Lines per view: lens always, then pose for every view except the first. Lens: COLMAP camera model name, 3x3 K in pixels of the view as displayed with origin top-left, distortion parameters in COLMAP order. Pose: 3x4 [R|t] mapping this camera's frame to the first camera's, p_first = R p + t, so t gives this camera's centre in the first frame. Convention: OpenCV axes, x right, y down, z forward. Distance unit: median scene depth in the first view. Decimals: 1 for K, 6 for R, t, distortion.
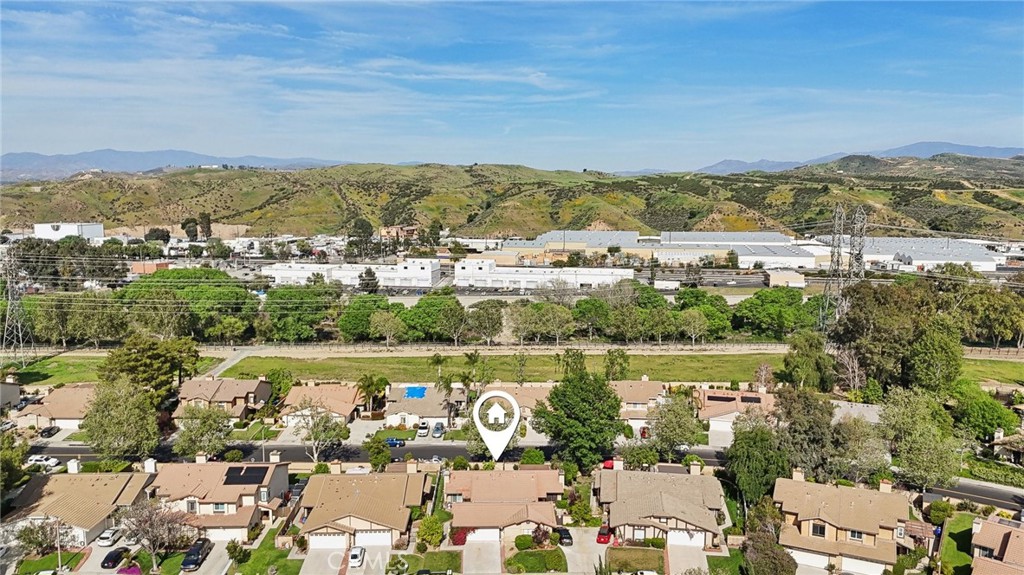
lens RADIAL K [[753.8, 0, 505.6], [0, 753.8, 292.3], [0, 0, 1]] dist [0.059771, -0.055257]
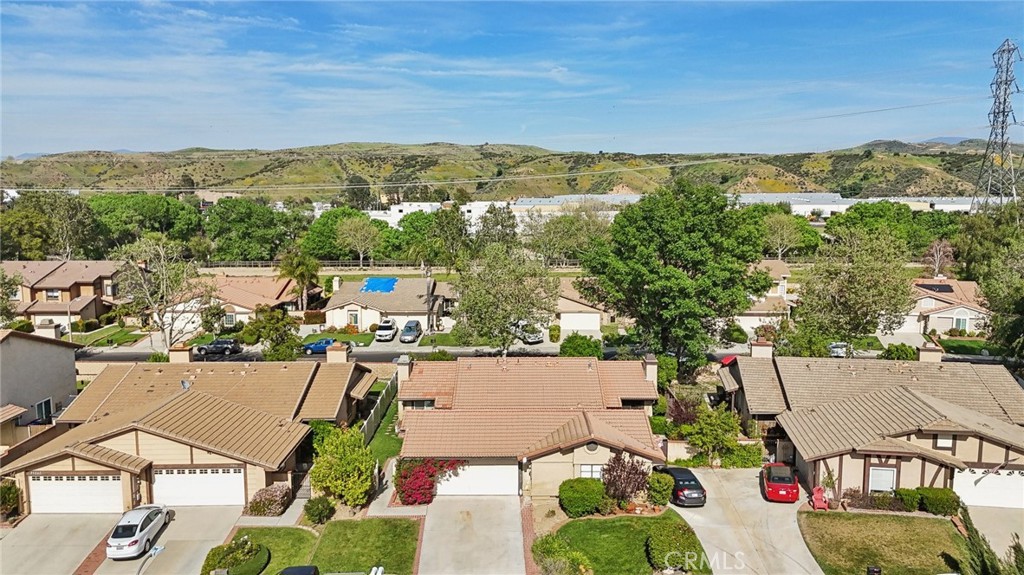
lens RADIAL K [[753.8, 0, 510.3], [0, 753.8, 282.1], [0, 0, 1]] dist [0.059771, -0.055257]
pose [[0.999955, -0.000018, -0.009442, -0.006046], [-0.000110, 0.999908, -0.013562, 0.151886], [0.009442, 0.013563, 0.999863, 0.412035]]
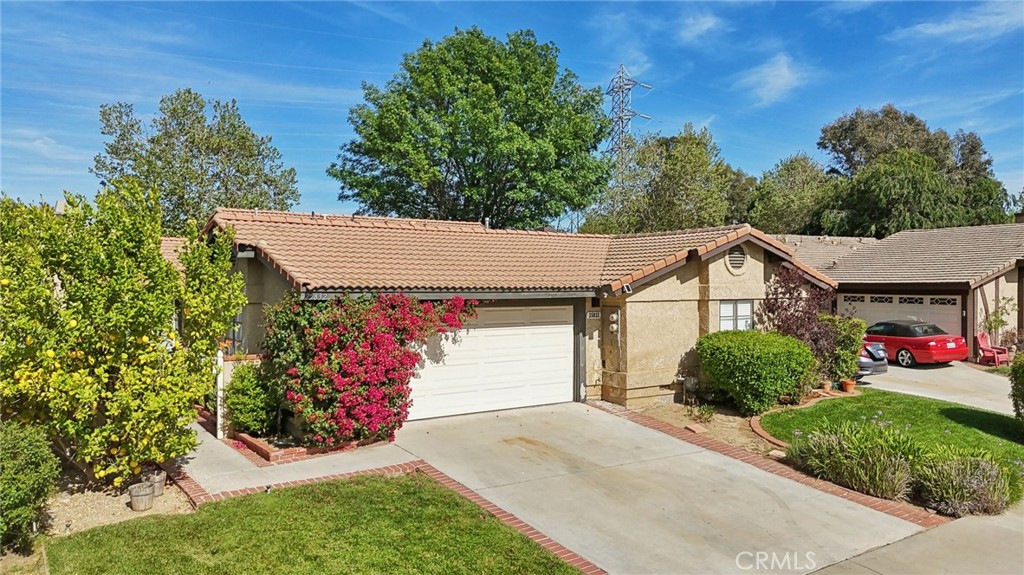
lens RADIAL K [[753.8, 0, 510.4], [0, 753.8, 298.5], [0, 0, 1]] dist [0.059771, -0.055257]
pose [[0.823661, -0.011970, 0.566956, -0.073759], [0.078482, 0.992562, -0.093061, 0.219806], [-0.561625, 0.121147, 0.818475, 0.602468]]
